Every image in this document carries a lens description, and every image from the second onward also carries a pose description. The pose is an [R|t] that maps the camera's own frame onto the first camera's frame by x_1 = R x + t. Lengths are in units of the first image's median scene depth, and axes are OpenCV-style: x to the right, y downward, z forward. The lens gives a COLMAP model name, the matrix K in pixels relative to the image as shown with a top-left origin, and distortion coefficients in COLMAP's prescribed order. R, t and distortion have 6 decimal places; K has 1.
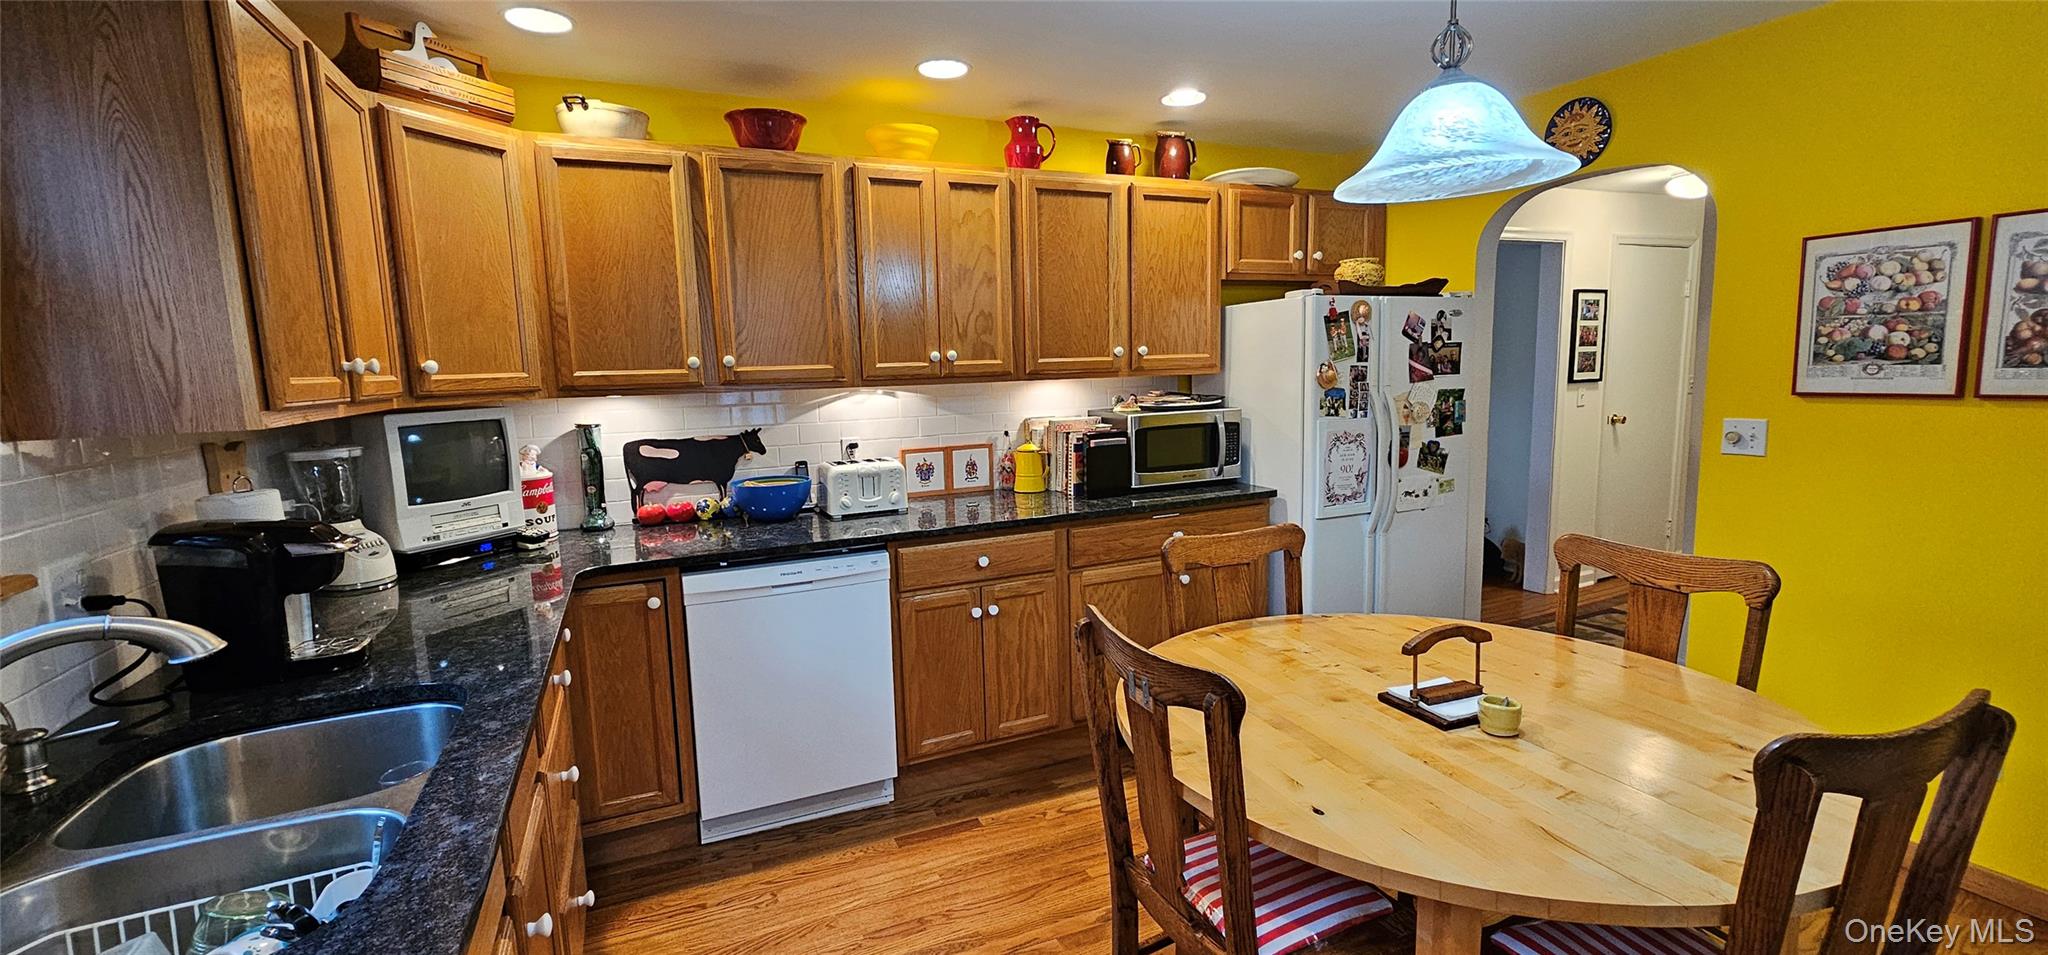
lens RADIAL K [[850.6, 0, 1016.3], [0, 850.6, 472.8], [0, 0, 1]] dist [0.000548, -0.000100]
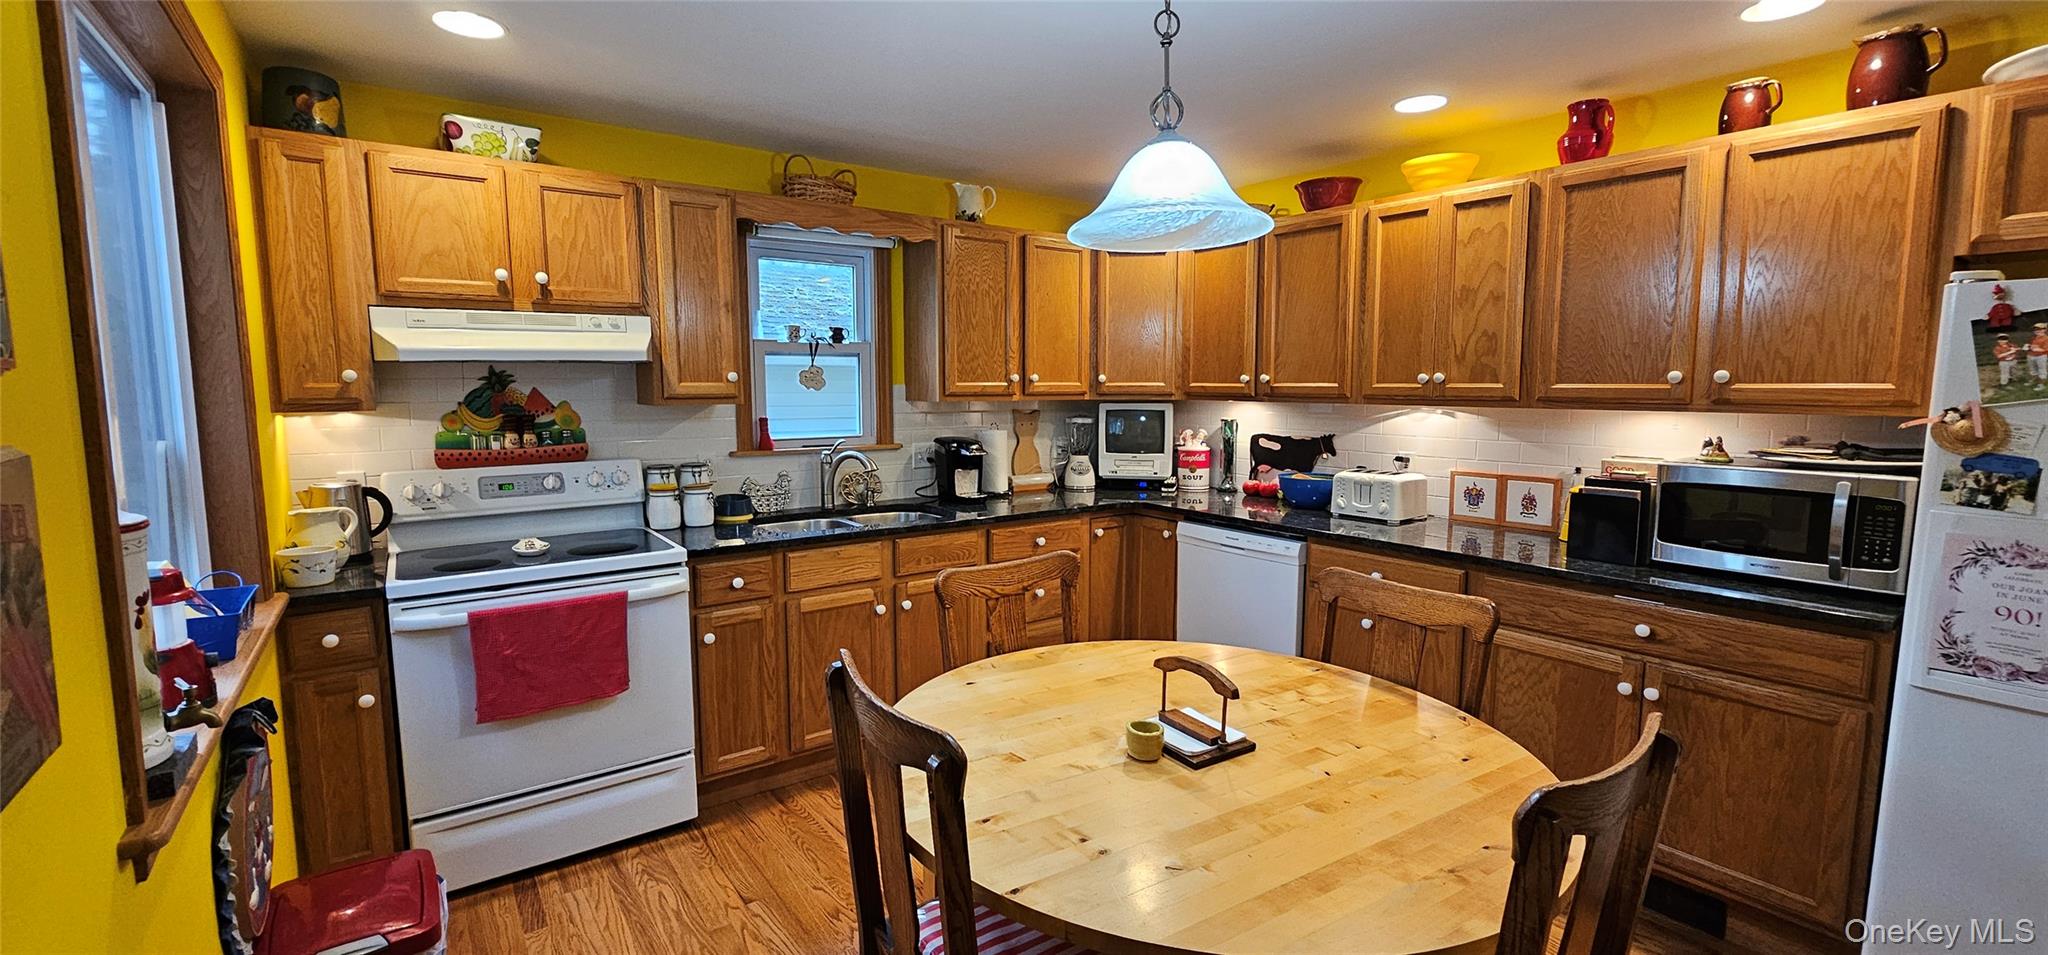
lens RADIAL K [[839.1, 0, 1019.1], [0, 839.1, 469.8], [0, 0, 1]] dist [0.001748, -0.000737]
pose [[0.206575, 0.128548, -0.969950, 0.784998], [-0.136413, 0.985434, 0.101548, -0.063836], [0.968875, 0.111336, 0.221101, 0.313897]]
